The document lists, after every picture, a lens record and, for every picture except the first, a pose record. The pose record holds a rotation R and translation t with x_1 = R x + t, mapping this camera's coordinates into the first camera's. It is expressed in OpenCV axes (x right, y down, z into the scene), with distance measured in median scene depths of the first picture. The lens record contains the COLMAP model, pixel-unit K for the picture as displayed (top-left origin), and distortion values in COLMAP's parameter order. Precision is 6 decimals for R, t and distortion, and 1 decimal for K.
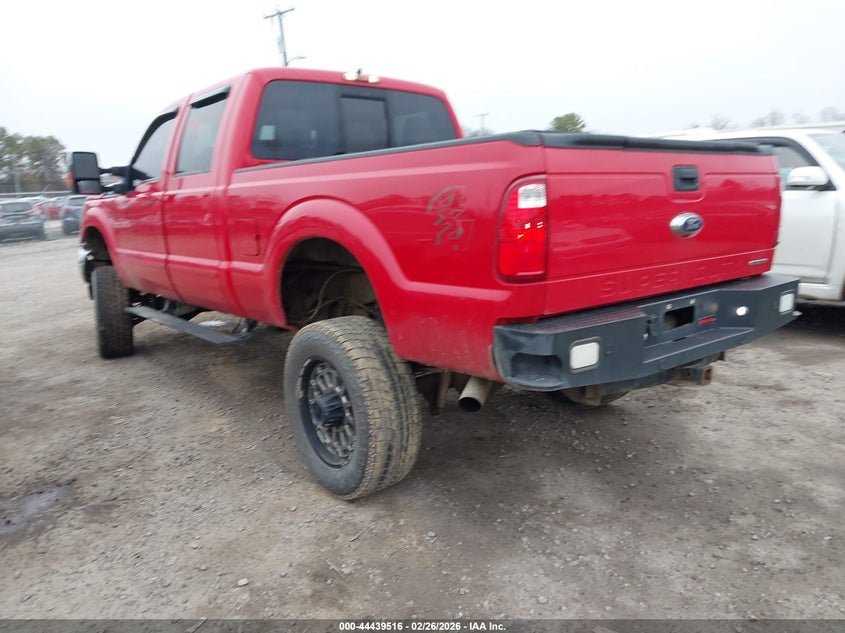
lens RADIAL K [[657.9, 0, 422.5], [0, 657.9, 316.5], [0, 0, 1]] dist [0.001244, 0.000983]
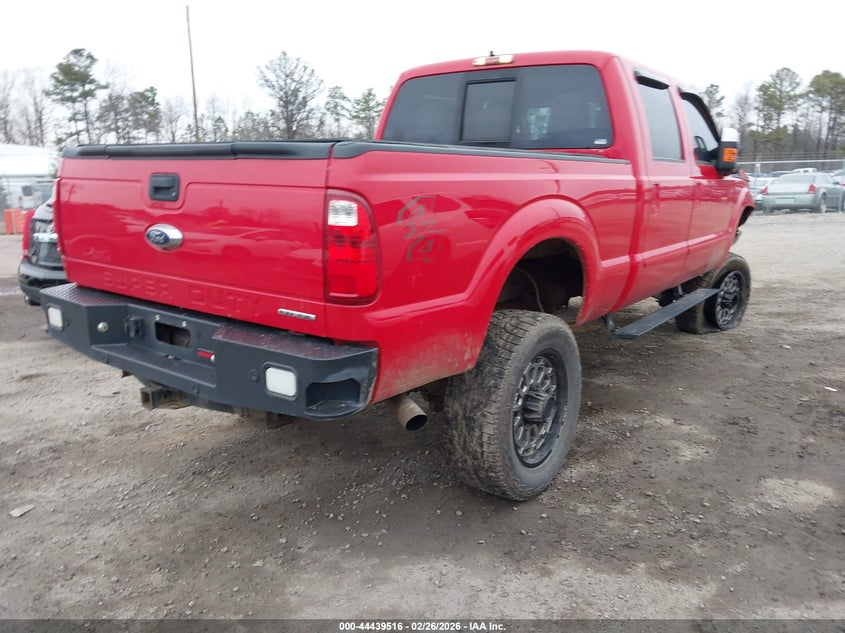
lens RADIAL K [[657.9, 0, 422.5], [0, 657.9, 316.5], [0, 0, 1]] dist [0.001244, 0.000983]
pose [[0.255584, 0.241923, -0.936029, 0.876786], [-0.189321, 0.961964, 0.196932, -0.178509], [0.948069, 0.126877, 0.291663, 0.688331]]
